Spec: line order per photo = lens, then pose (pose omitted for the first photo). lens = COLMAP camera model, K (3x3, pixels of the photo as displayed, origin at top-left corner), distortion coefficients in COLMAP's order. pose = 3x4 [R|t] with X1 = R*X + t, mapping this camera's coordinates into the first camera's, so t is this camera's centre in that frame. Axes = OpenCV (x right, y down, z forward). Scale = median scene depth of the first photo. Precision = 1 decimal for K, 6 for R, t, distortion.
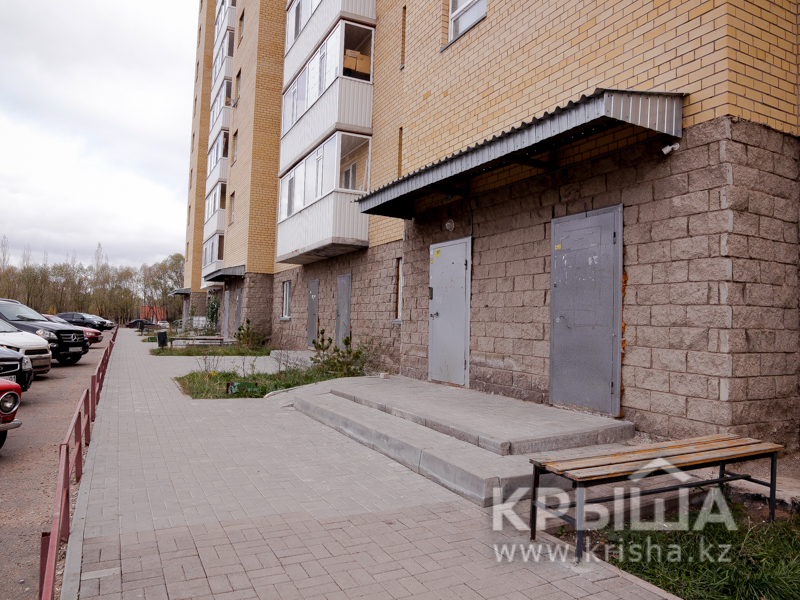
lens RADIAL K [[572.1, 0, 400.0], [0, 572.1, 300.0], [0, 0, 1]] dist [-0.006098, -0.000091]
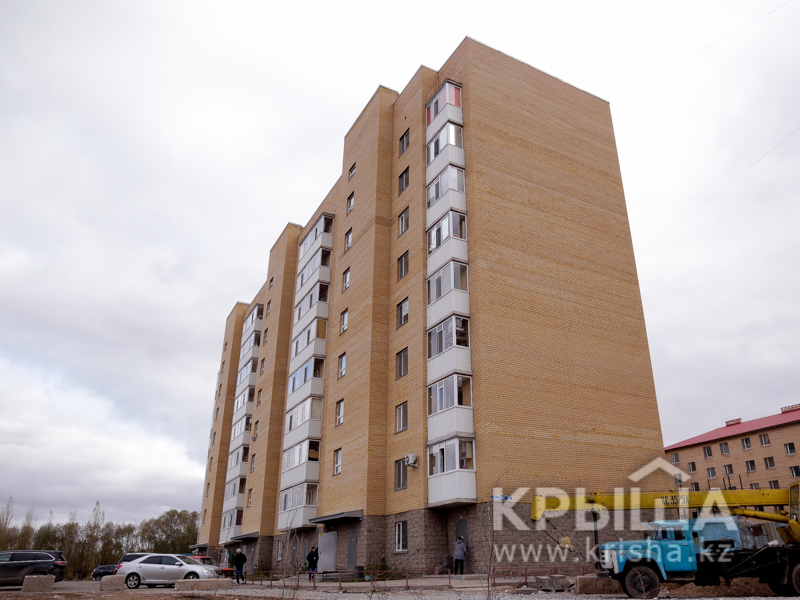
lens RADIAL K [[572.1, 0, 400.0], [0, 572.1, 300.0], [0, 0, 1]] dist [-0.006098, -0.000091]
pose [[0.998606, -0.024707, 0.046646, 0.204468], [0.040950, 0.920222, -0.389250, -0.011973], [-0.033307, 0.390617, 0.919950, -1.623003]]
